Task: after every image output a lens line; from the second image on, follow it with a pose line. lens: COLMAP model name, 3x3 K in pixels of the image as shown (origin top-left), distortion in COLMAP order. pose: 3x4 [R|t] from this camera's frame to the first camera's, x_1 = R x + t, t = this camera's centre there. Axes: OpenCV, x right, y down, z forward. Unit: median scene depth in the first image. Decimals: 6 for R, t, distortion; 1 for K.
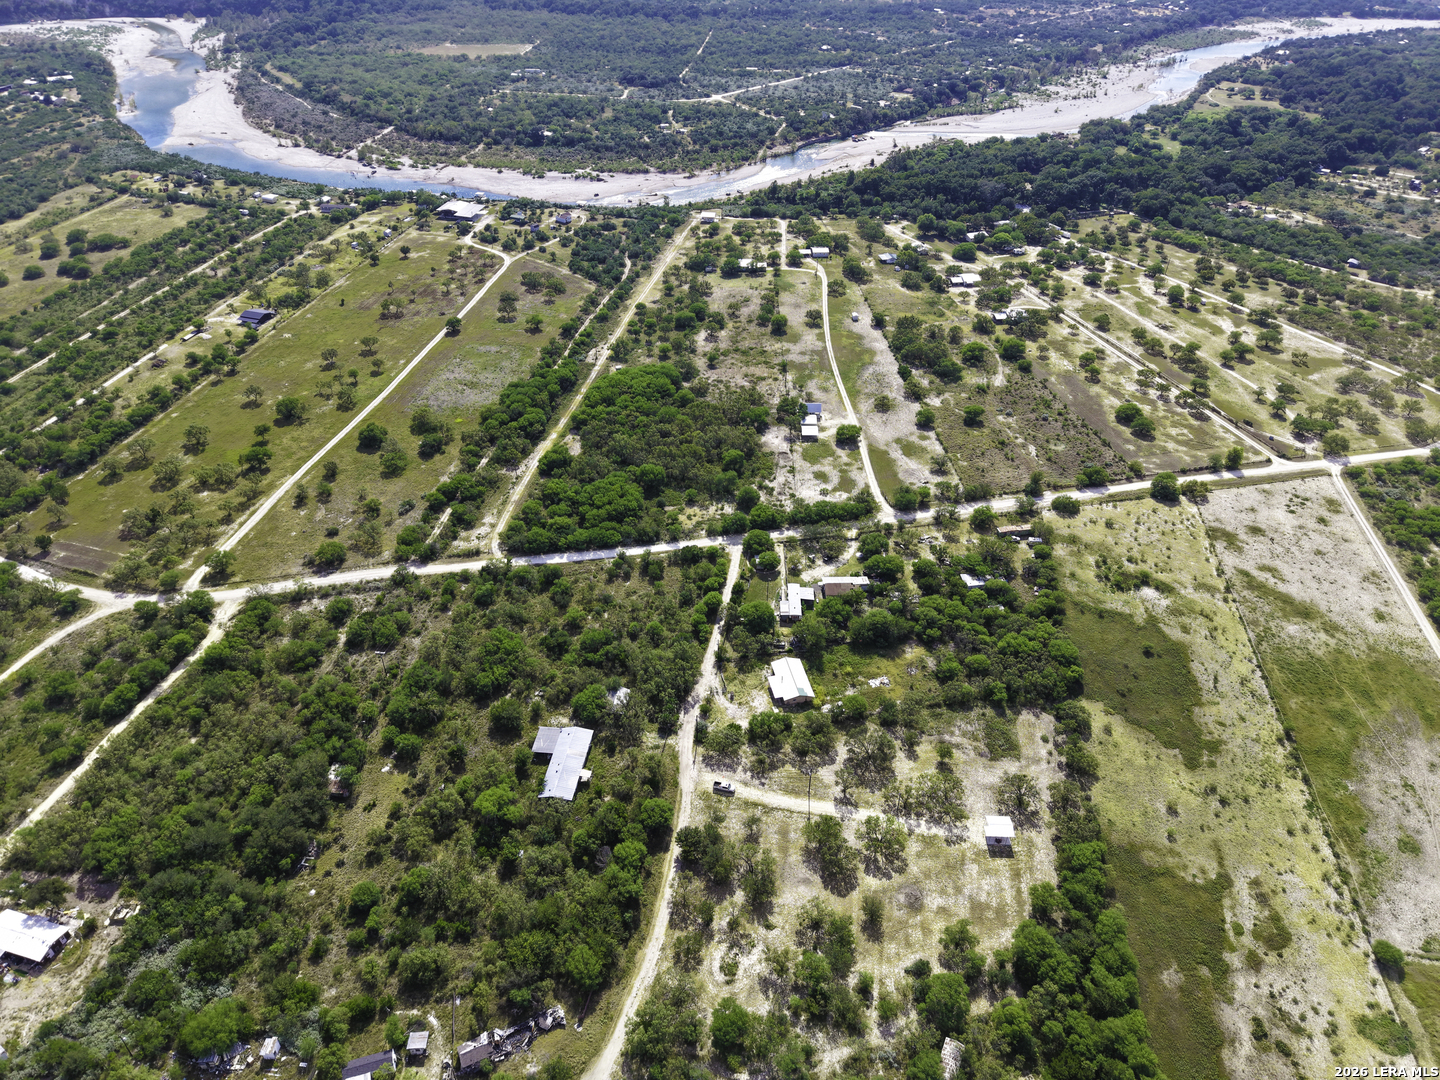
lens RADIAL K [[958.5, 0, 723.7], [0, 958.5, 535.8], [0, 0, 1]] dist [0.036973, -0.037913]
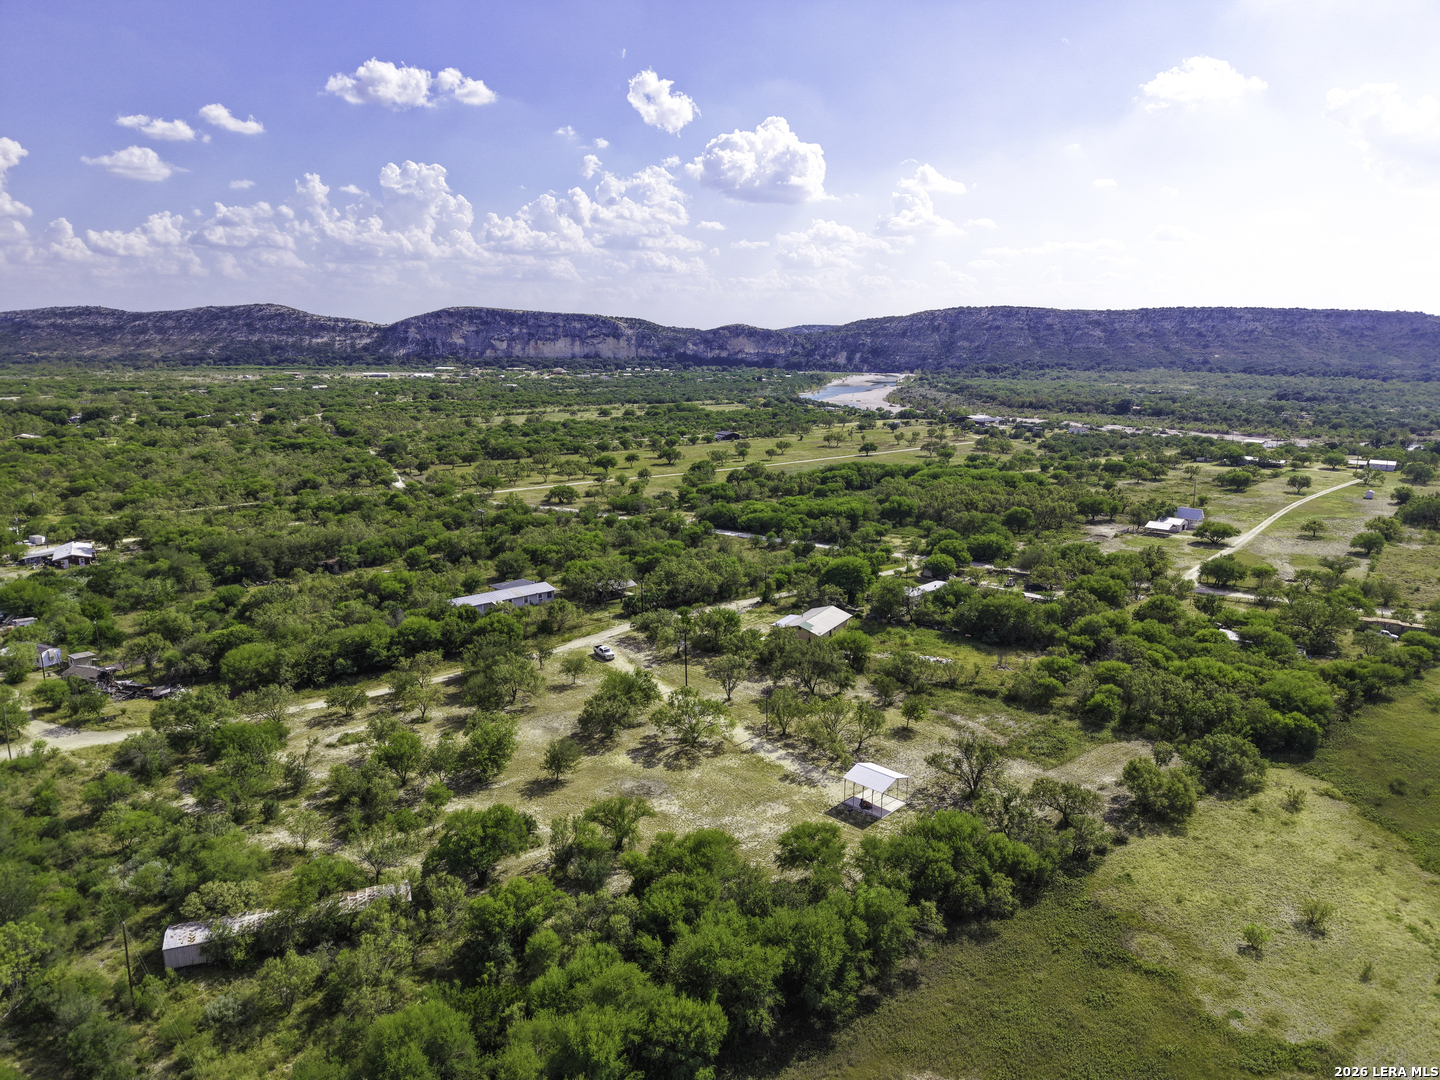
lens RADIAL K [[958.5, 0, 723.7], [0, 958.5, 535.8], [0, 0, 1]] dist [0.036973, -0.037913]
pose [[0.740259, 0.128604, -0.659907, 0.513598], [-0.386855, 0.884245, -0.261636, 0.331802], [0.549873, 0.448967, 0.704322, 0.506457]]
